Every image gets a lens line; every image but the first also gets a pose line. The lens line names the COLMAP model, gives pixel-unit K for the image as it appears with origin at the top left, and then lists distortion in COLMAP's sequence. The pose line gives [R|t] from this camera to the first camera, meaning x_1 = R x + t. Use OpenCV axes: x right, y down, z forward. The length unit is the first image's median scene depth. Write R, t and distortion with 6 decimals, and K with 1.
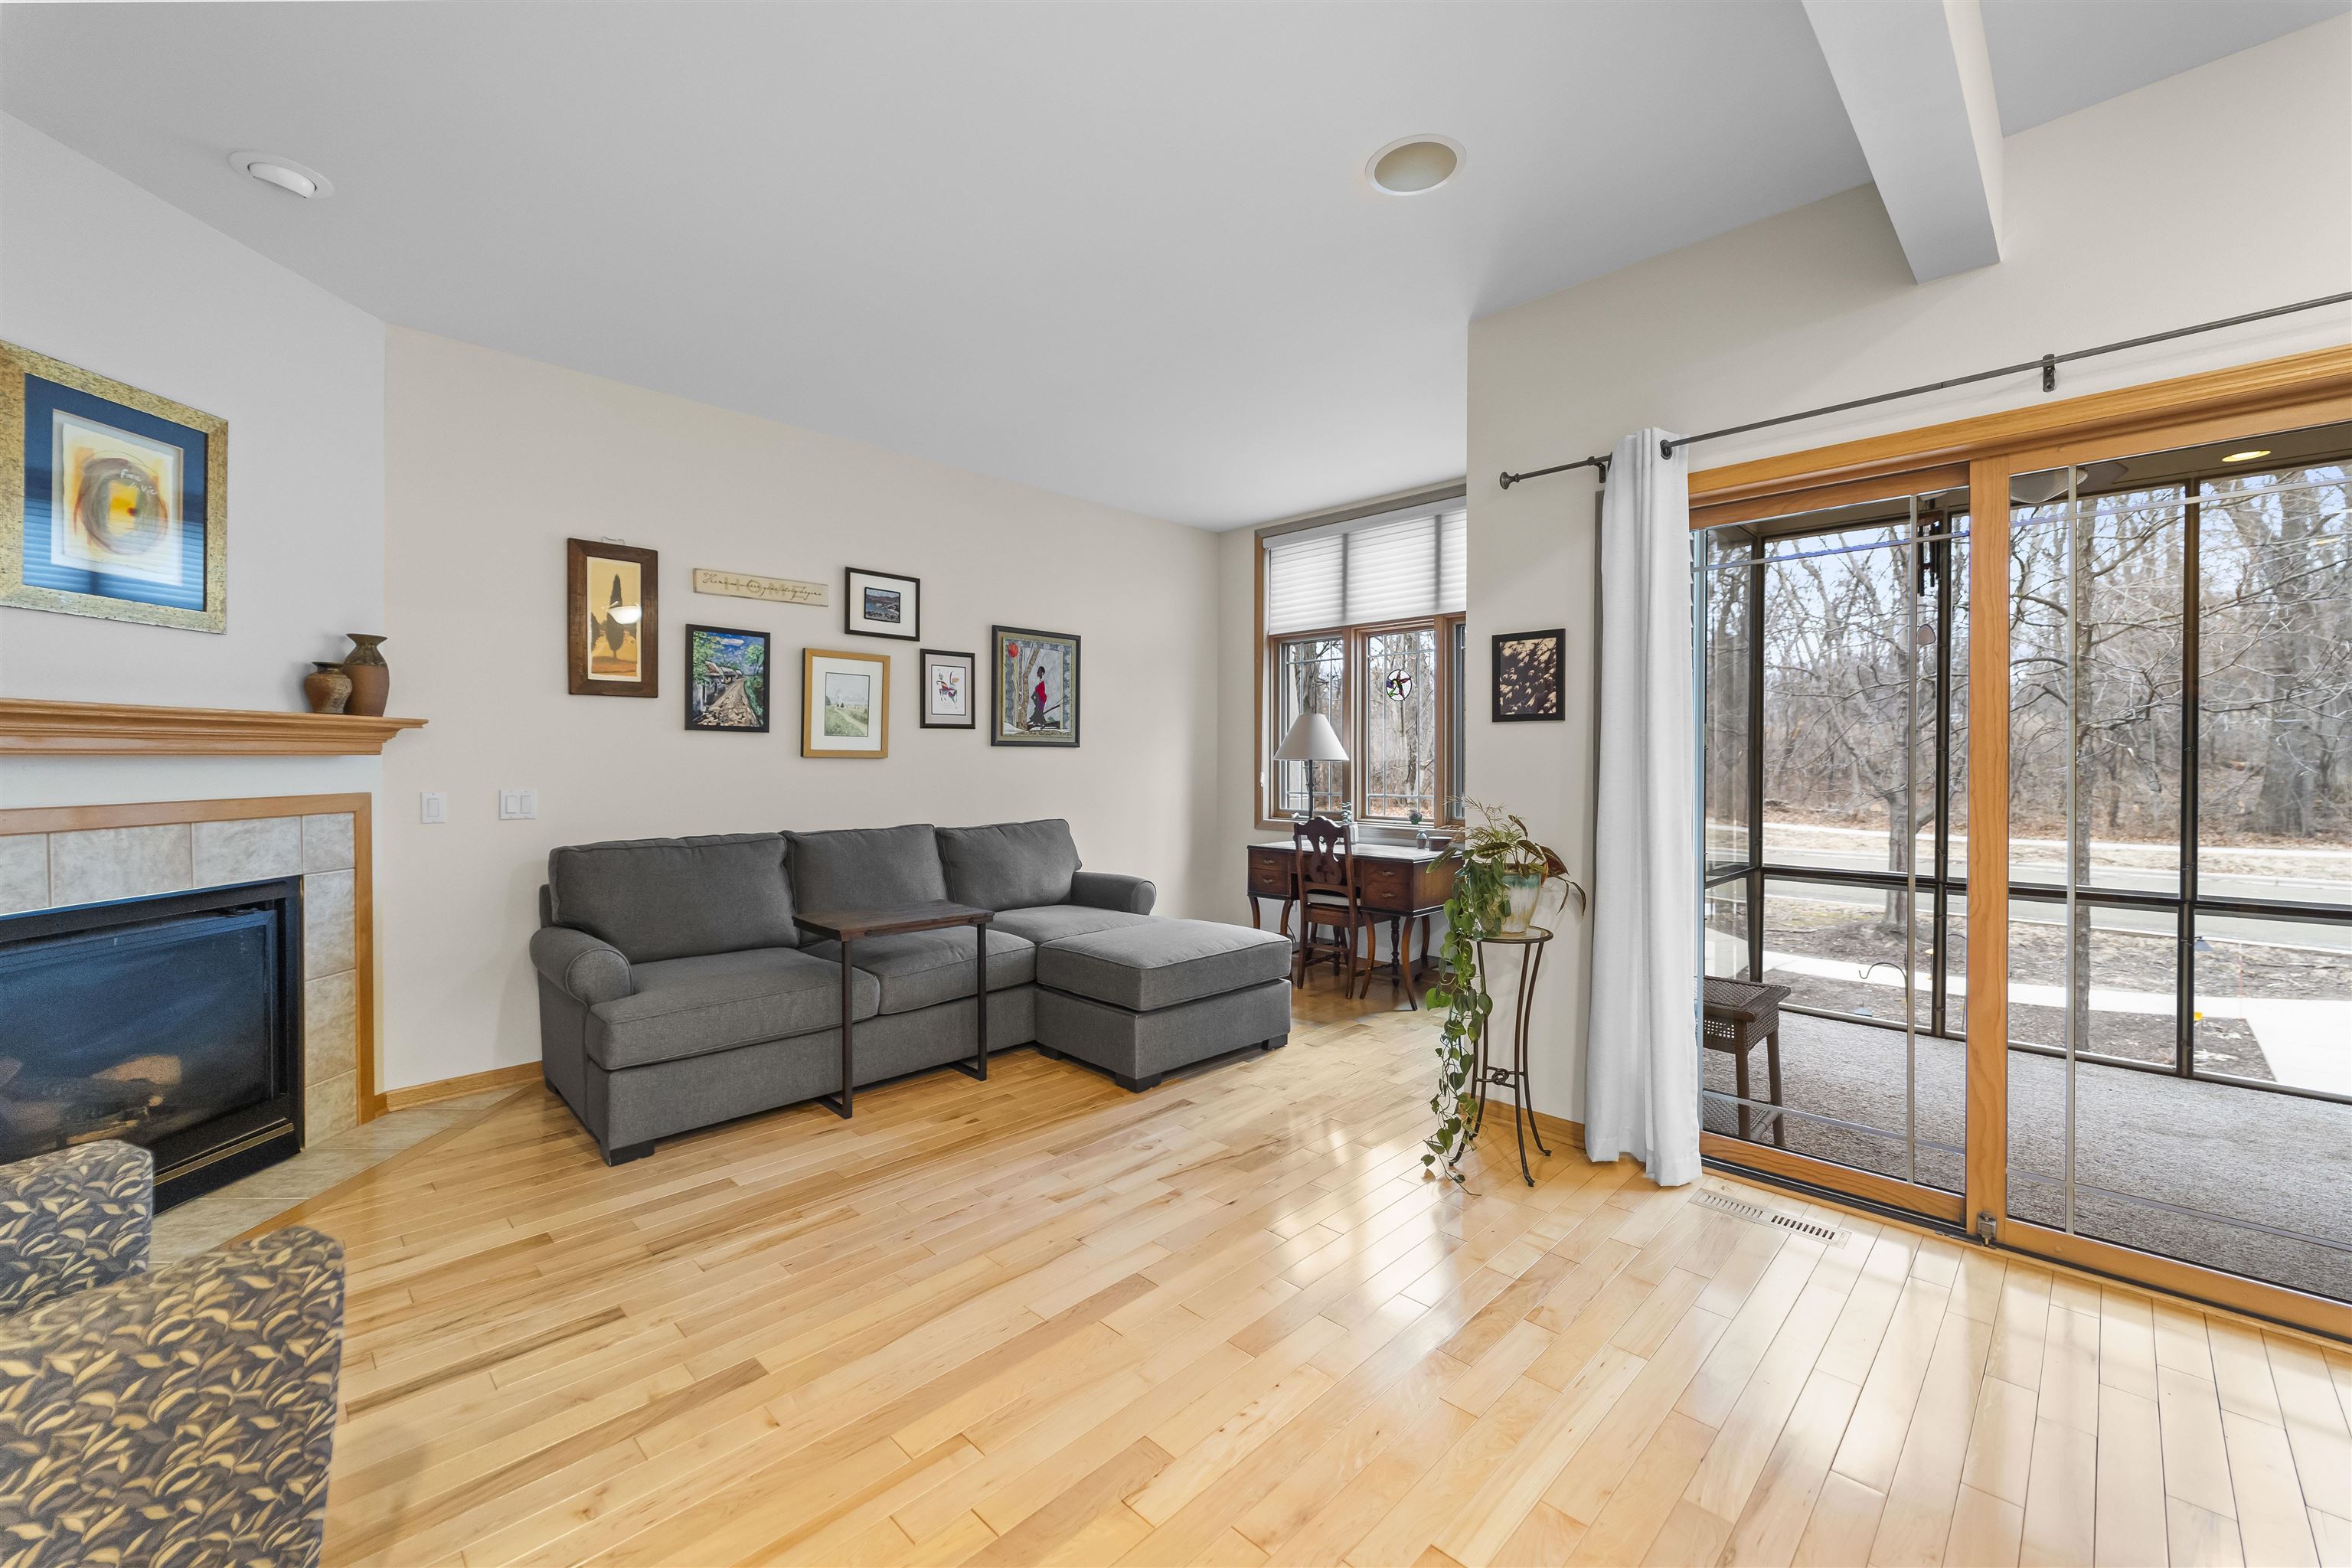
lens RADIAL K [[939.5, 0, 1188.2], [0, 939.5, 769.8], [0, 0, 1]] dist [0.000145, -0.000332]
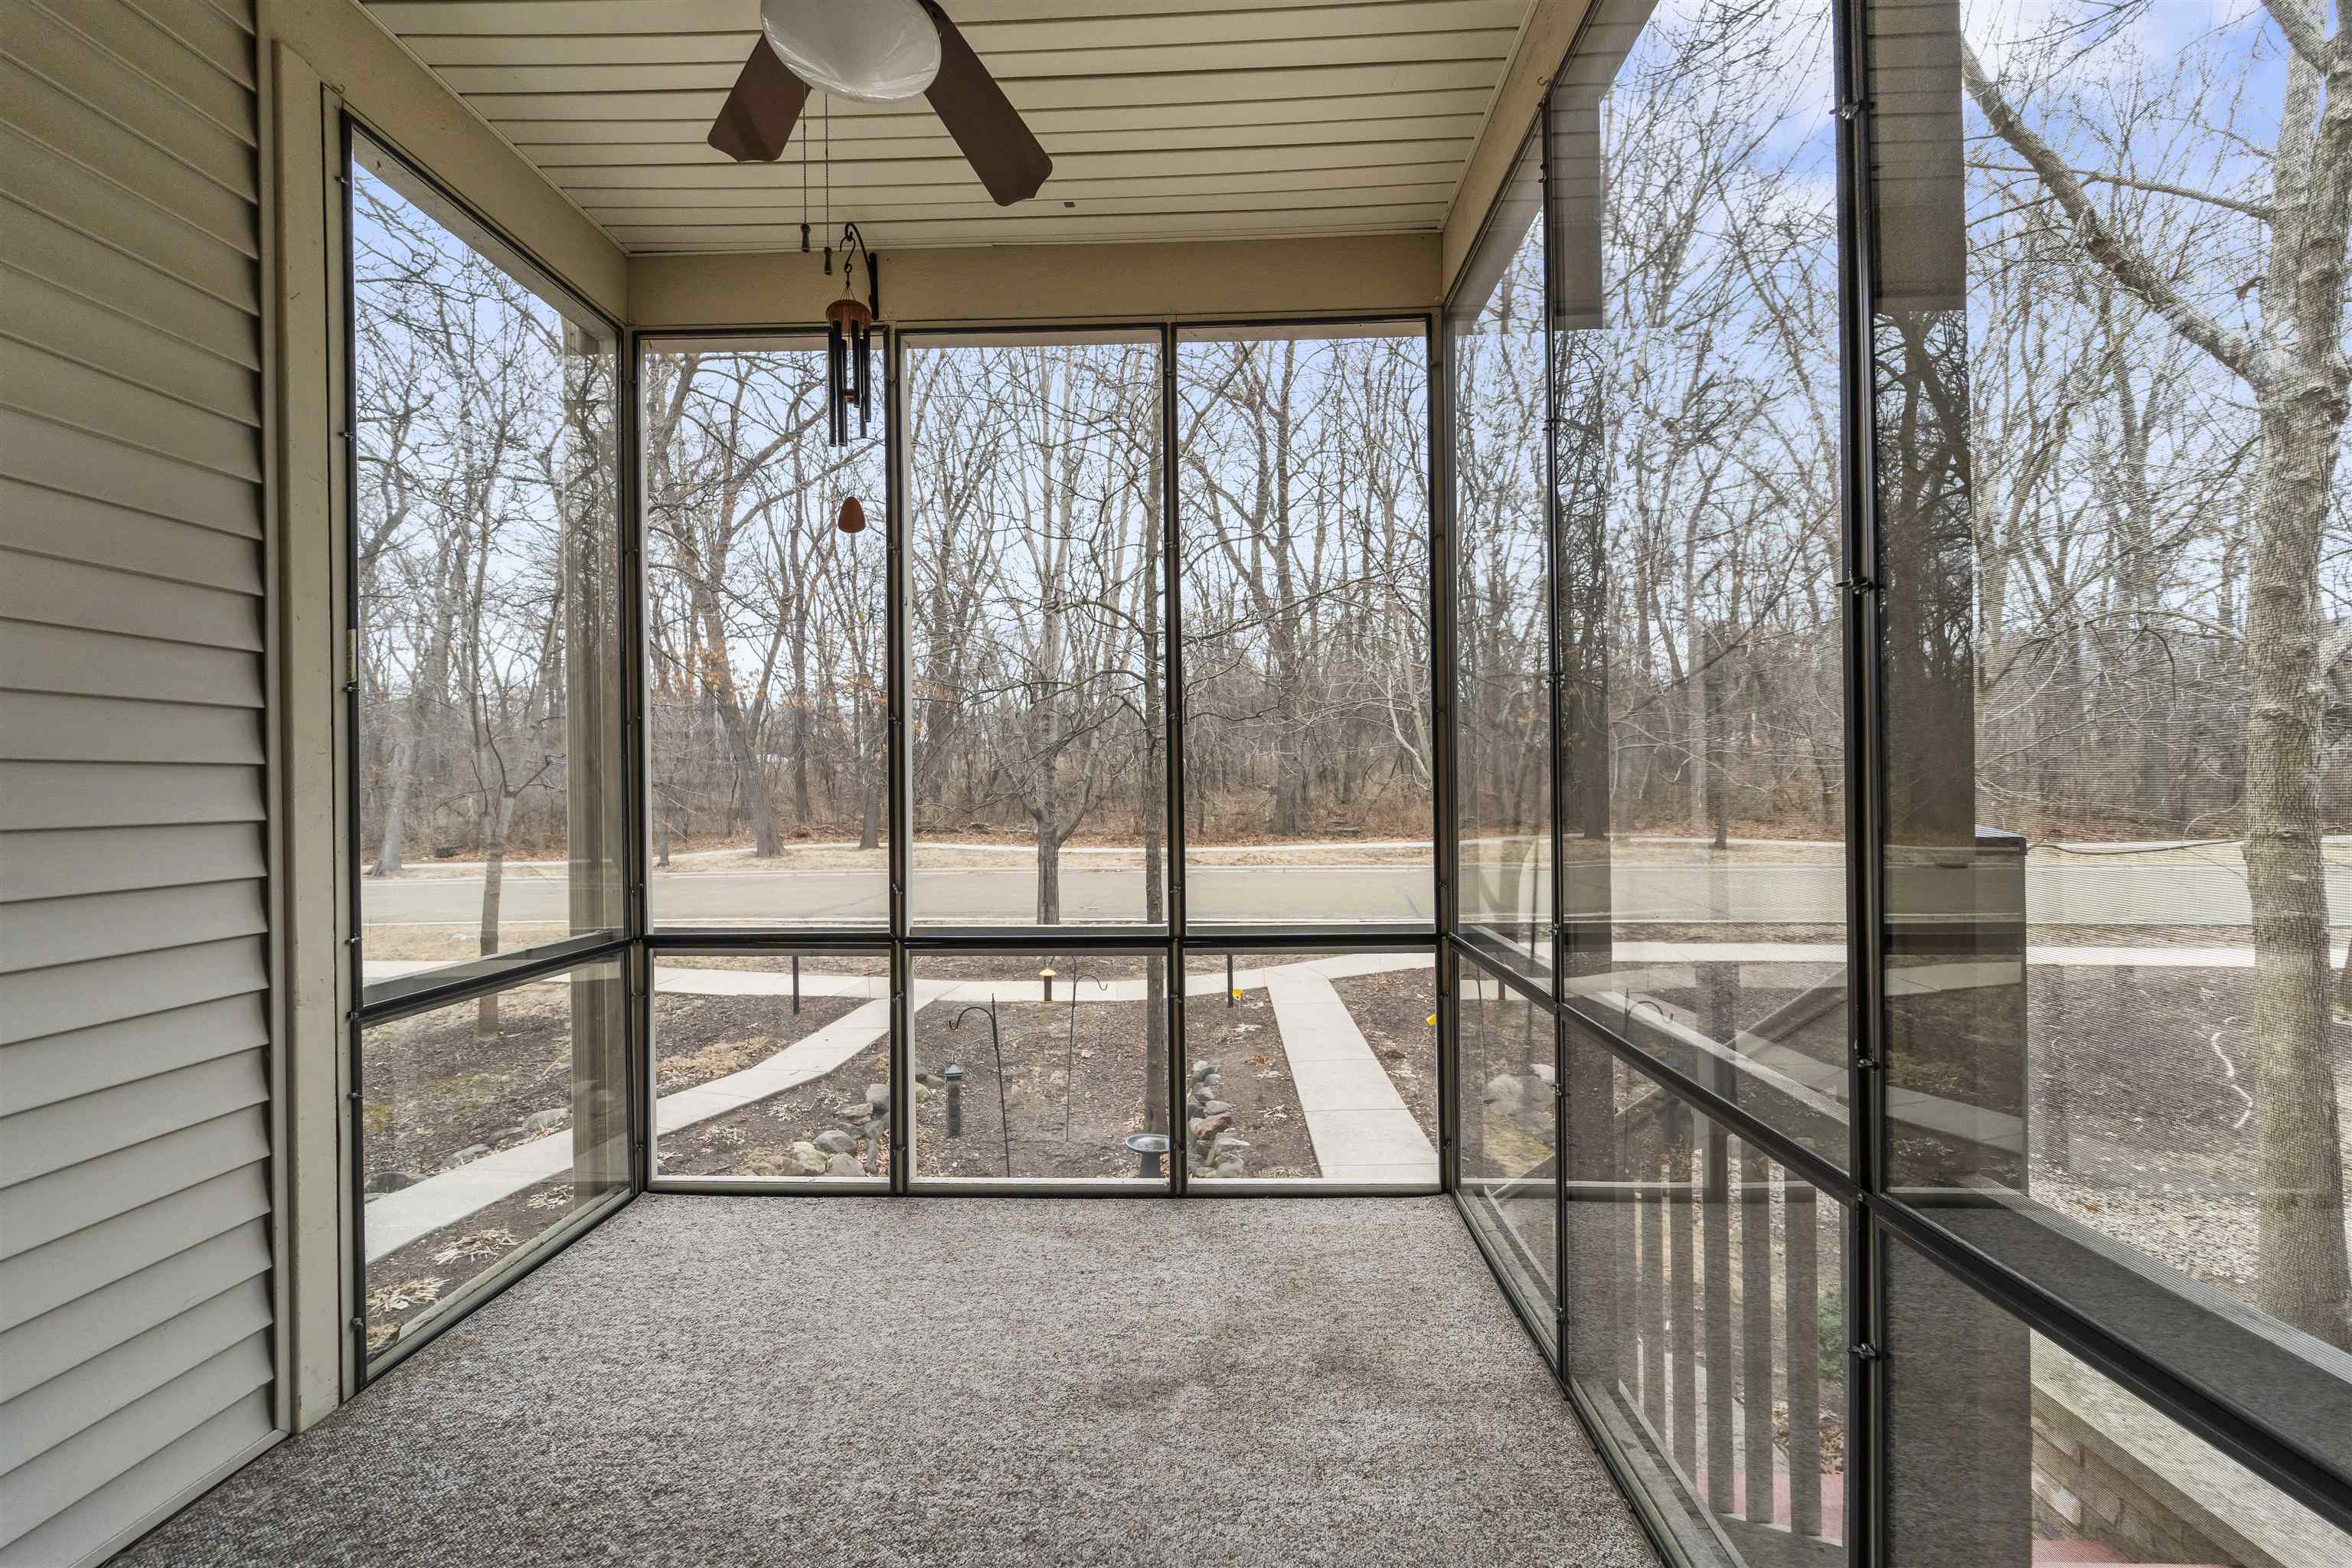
lens RADIAL K [[939.5, 0, 1176.0], [0, 939.5, 788.7], [0, 0, 1]] dist [0.000145, -0.000332]
pose [[0.735539, -0.010687, 0.677398, 0.685024], [0.020197, 0.999777, -0.006158, 0.041095], [-0.677182, 0.018211, 0.735591, 0.563368]]
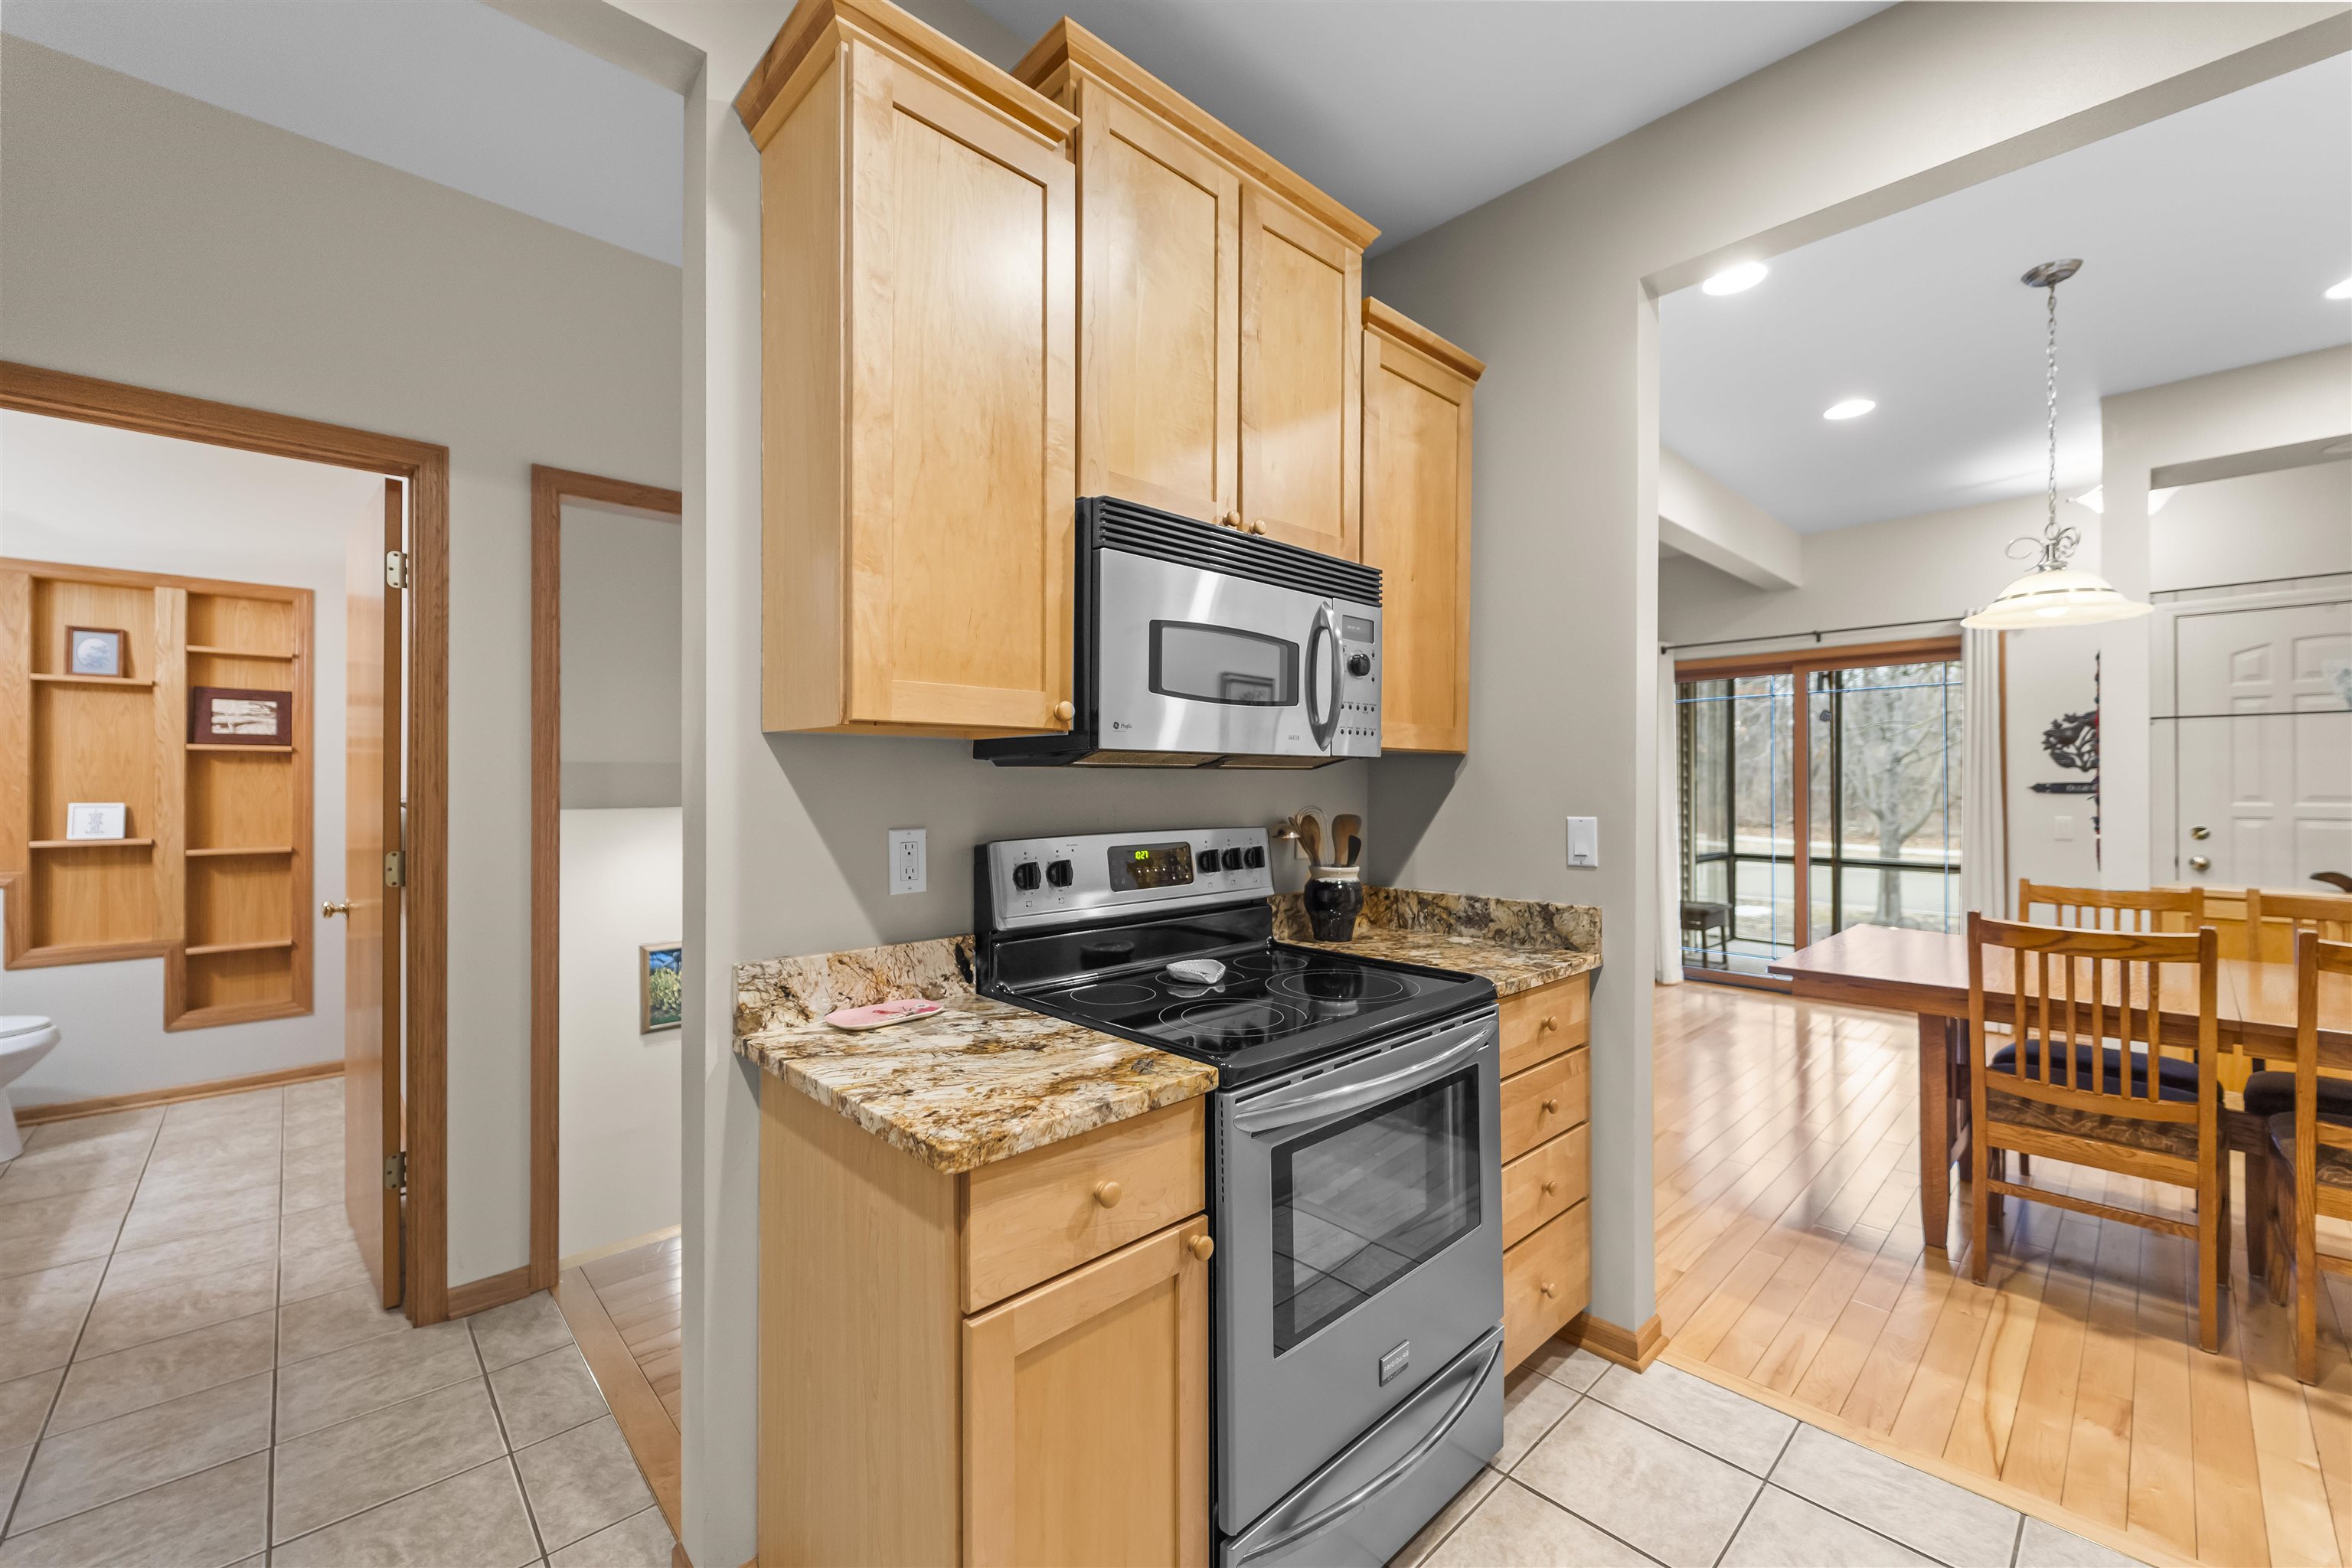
lens RADIAL K [[939.5, 0, 1170.3], [0, 939.5, 783.7], [0, 0, 1]] dist [0.000145, -0.000332]
pose [[0.999037, -0.004434, -0.043641, -0.433265], [0.004015, 0.999945, -0.009695, -0.010543], [0.043682, 0.009511, 0.999000, -0.981615]]
